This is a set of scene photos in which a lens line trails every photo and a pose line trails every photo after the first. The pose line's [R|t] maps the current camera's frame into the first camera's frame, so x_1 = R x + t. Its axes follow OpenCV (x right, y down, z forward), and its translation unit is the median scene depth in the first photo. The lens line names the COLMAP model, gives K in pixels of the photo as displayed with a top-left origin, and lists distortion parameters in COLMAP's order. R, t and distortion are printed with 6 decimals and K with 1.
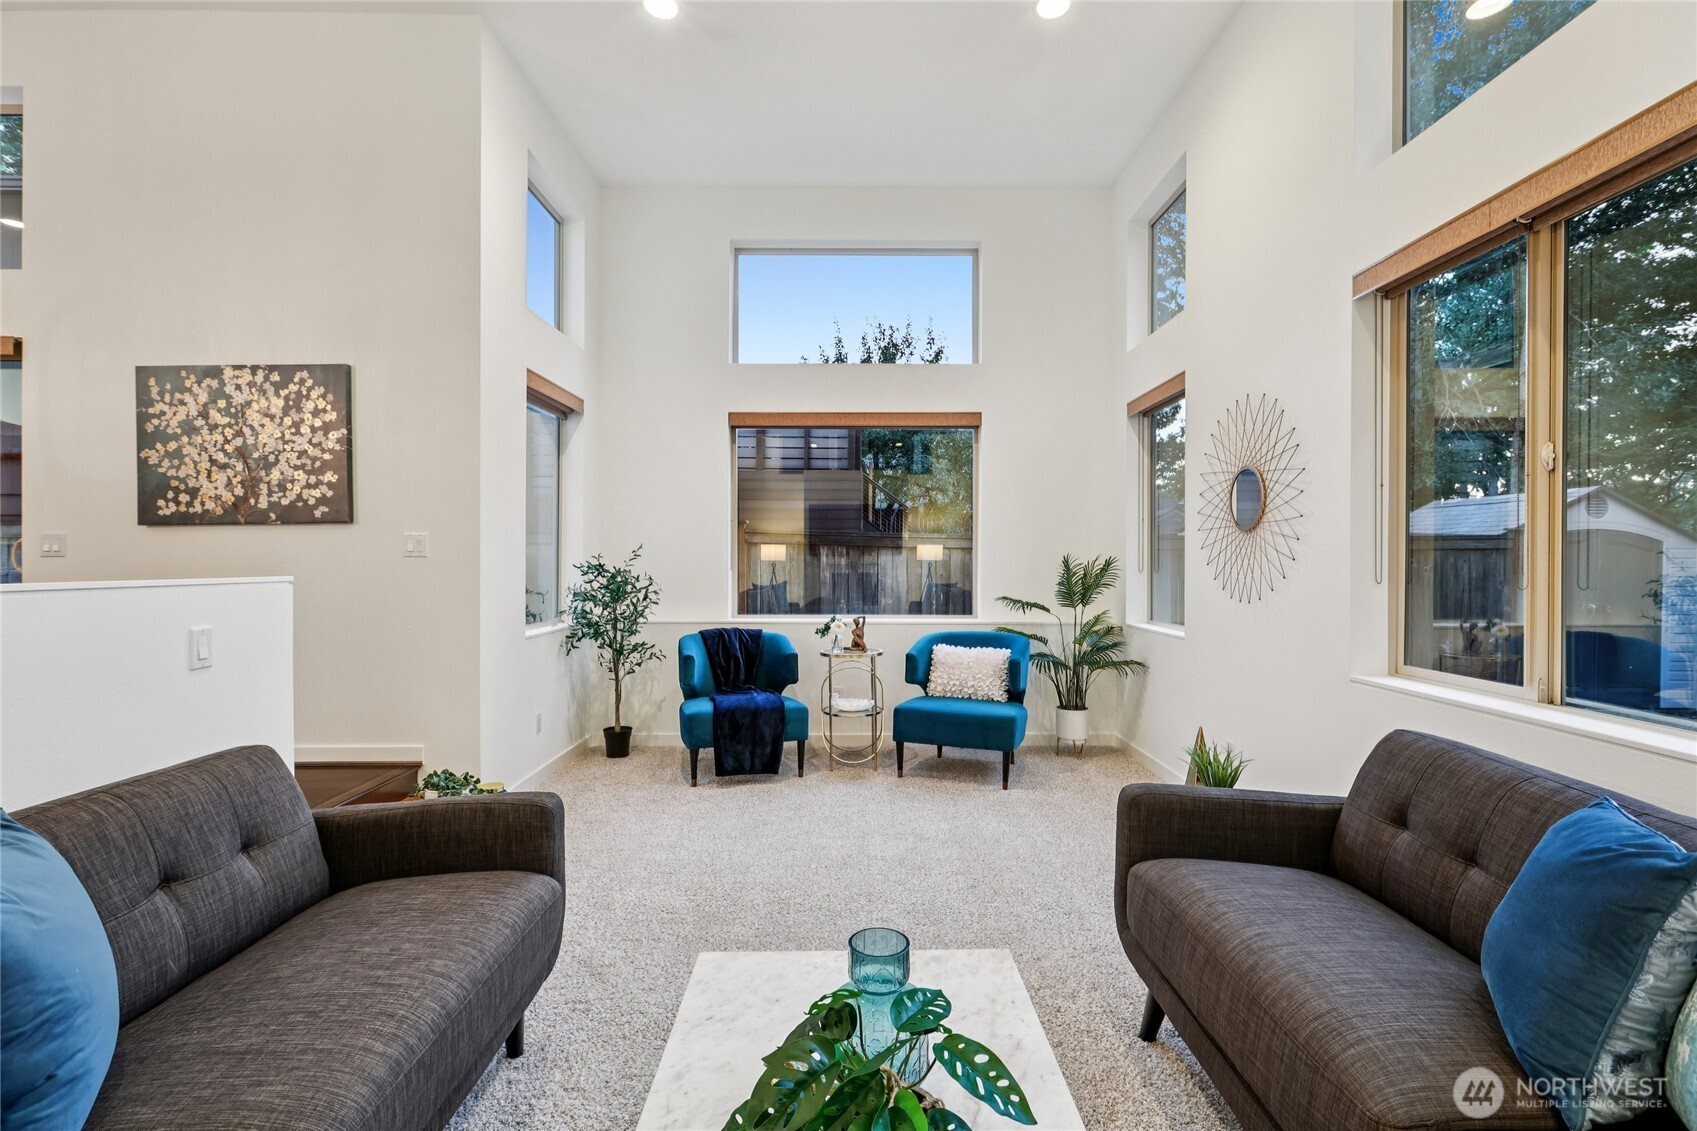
lens RADIAL K [[754.1, 0, 847.4], [0, 754.1, 562.4], [0, 0, 1]] dist [-0.000923, 0.000927]
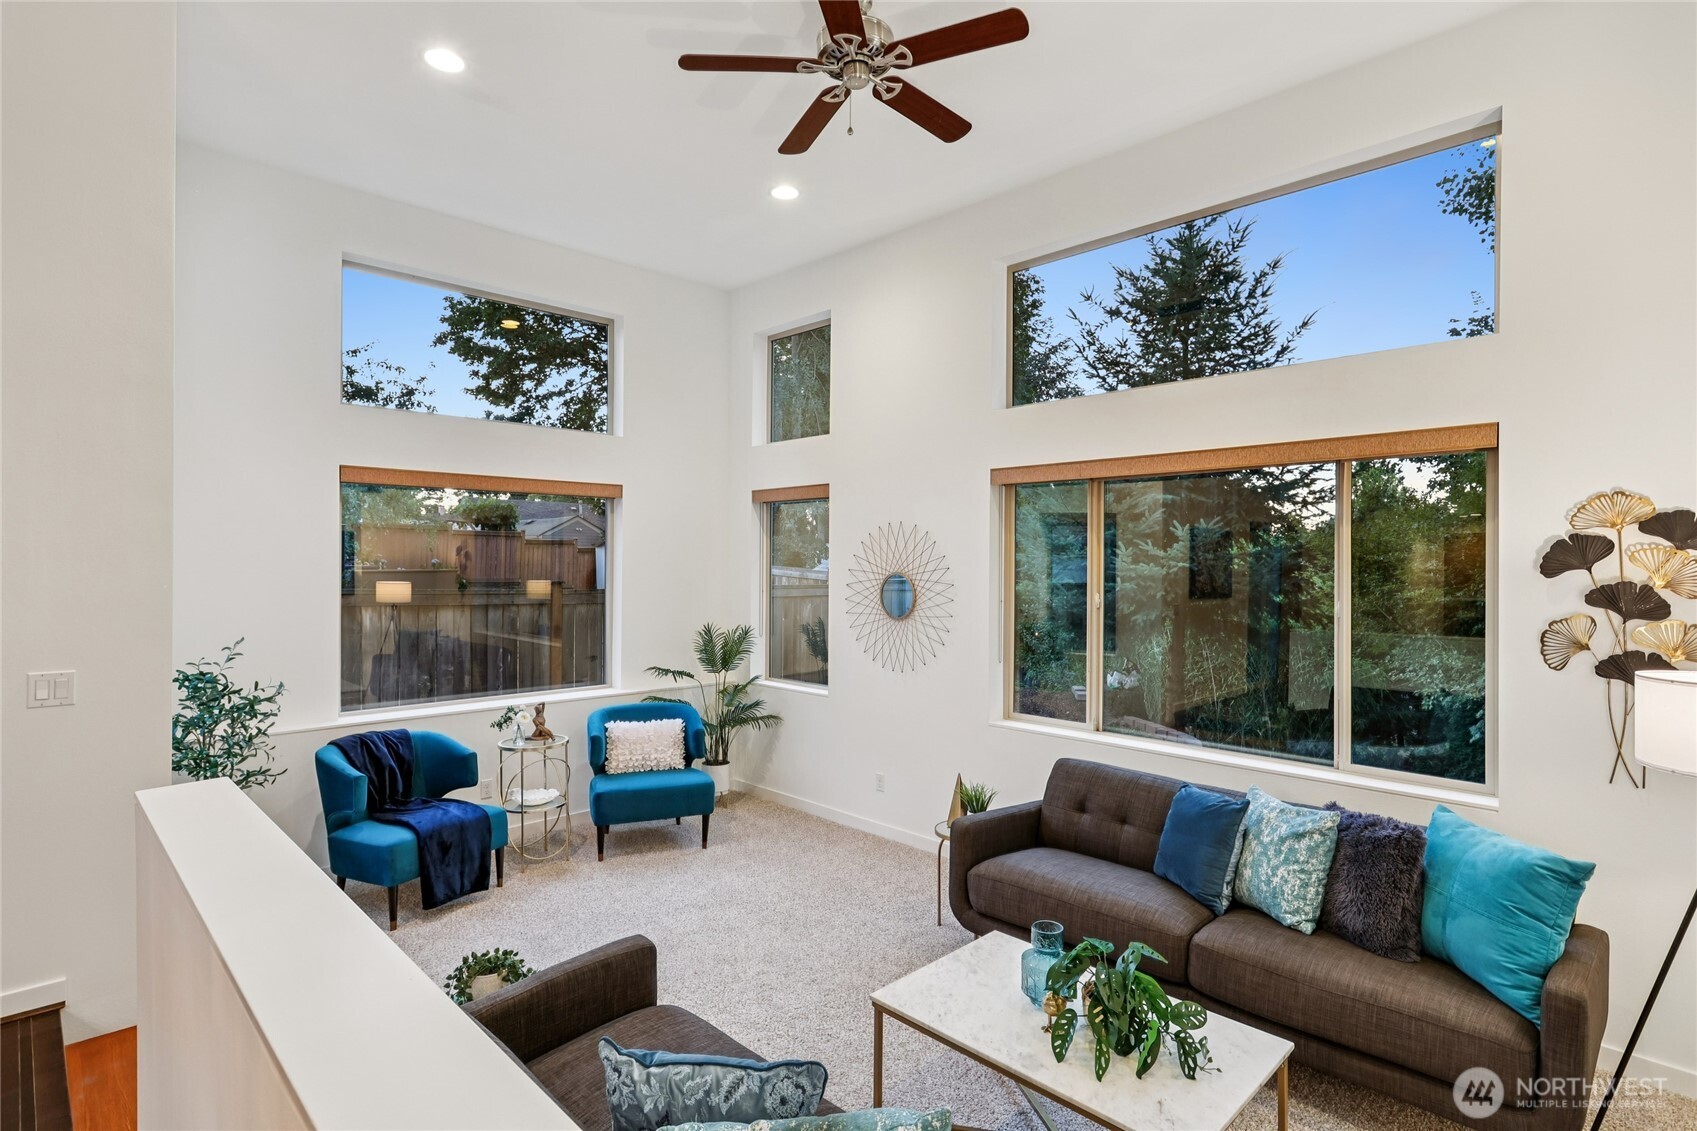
lens RADIAL K [[869.2, 0, 853.1], [0, 869.2, 566.0], [0, 0, 1]] dist [-0.005588, 0.001530]
pose [[0.716731, -0.003165, 0.697342, -0.617574], [-0.000345, 0.999988, 0.004894, -0.142776], [-0.697350, -0.003748, 0.716721, -0.079451]]
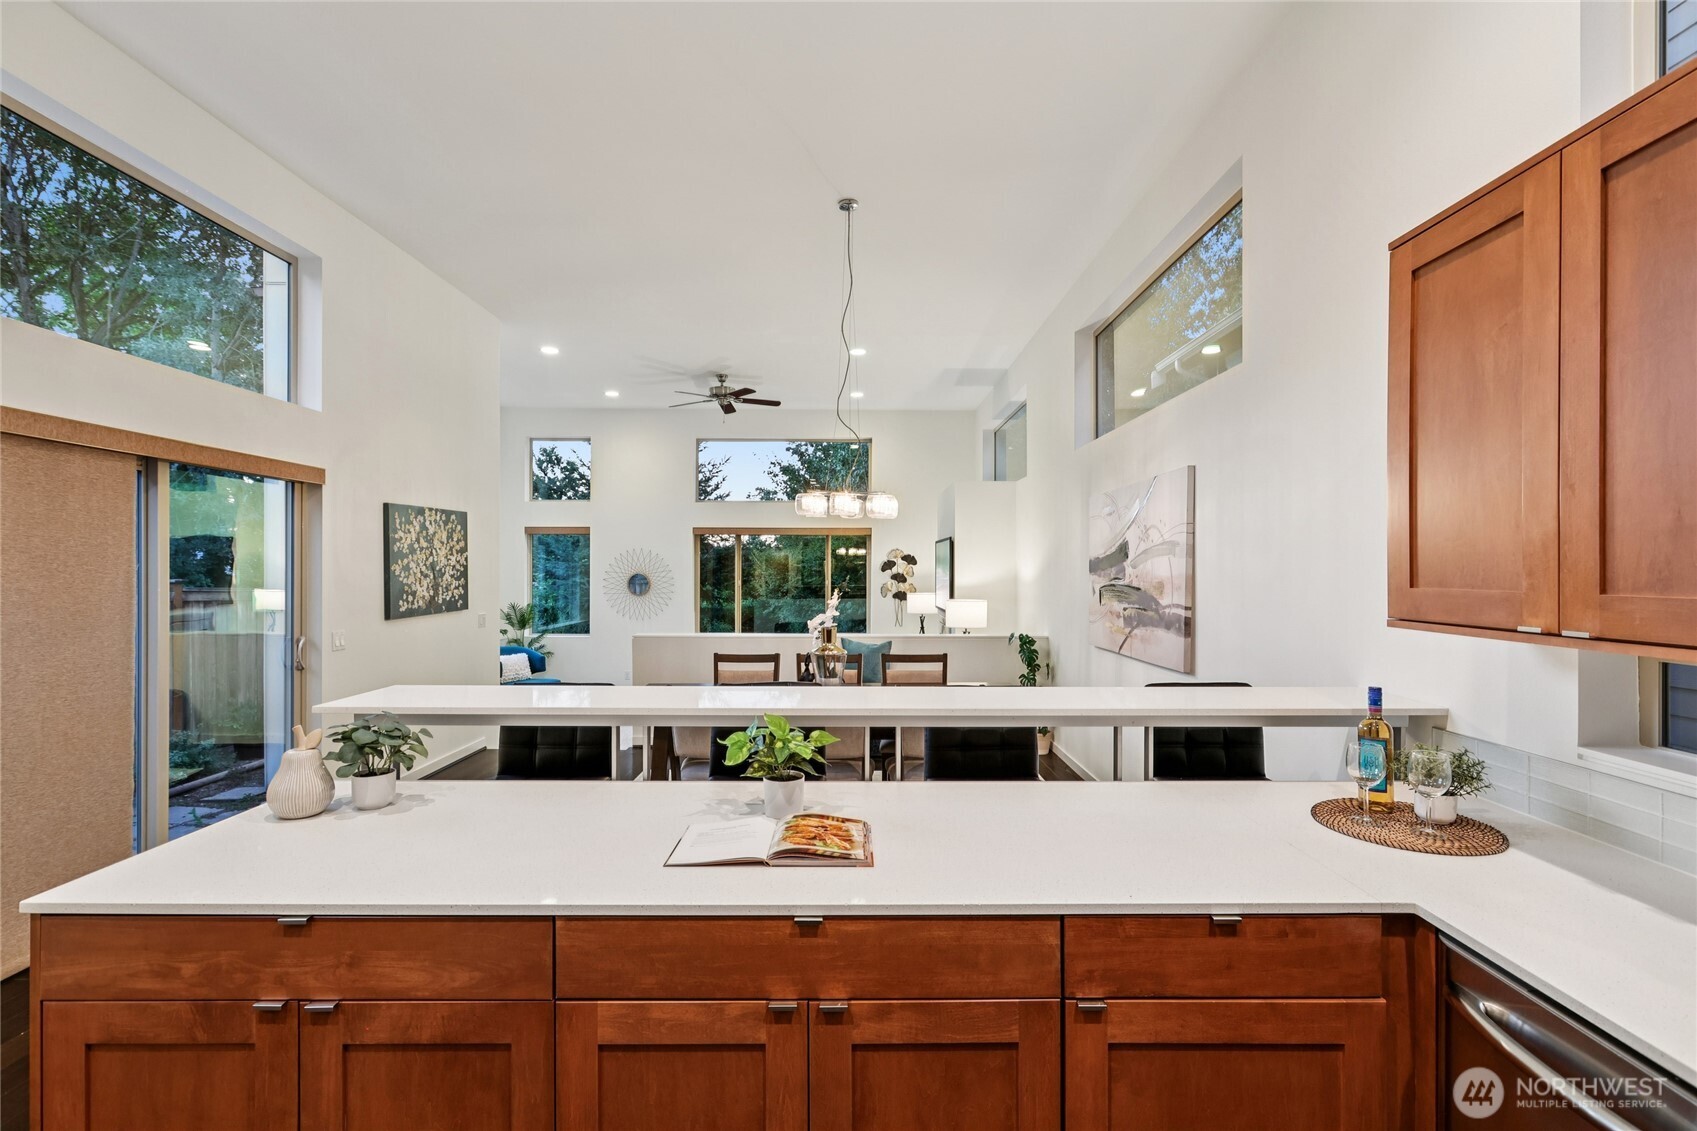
lens RADIAL K [[754.1, 0, 851.3], [0, 754.1, 568.4], [0, 0, 1]] dist [-0.000923, 0.000927]
pose [[0.007196, -0.001092, 0.999974, -2.296702], [0.000161, 0.999999, 0.001091, -0.143486], [-0.999974, 0.000153, 0.007196, 0.156268]]
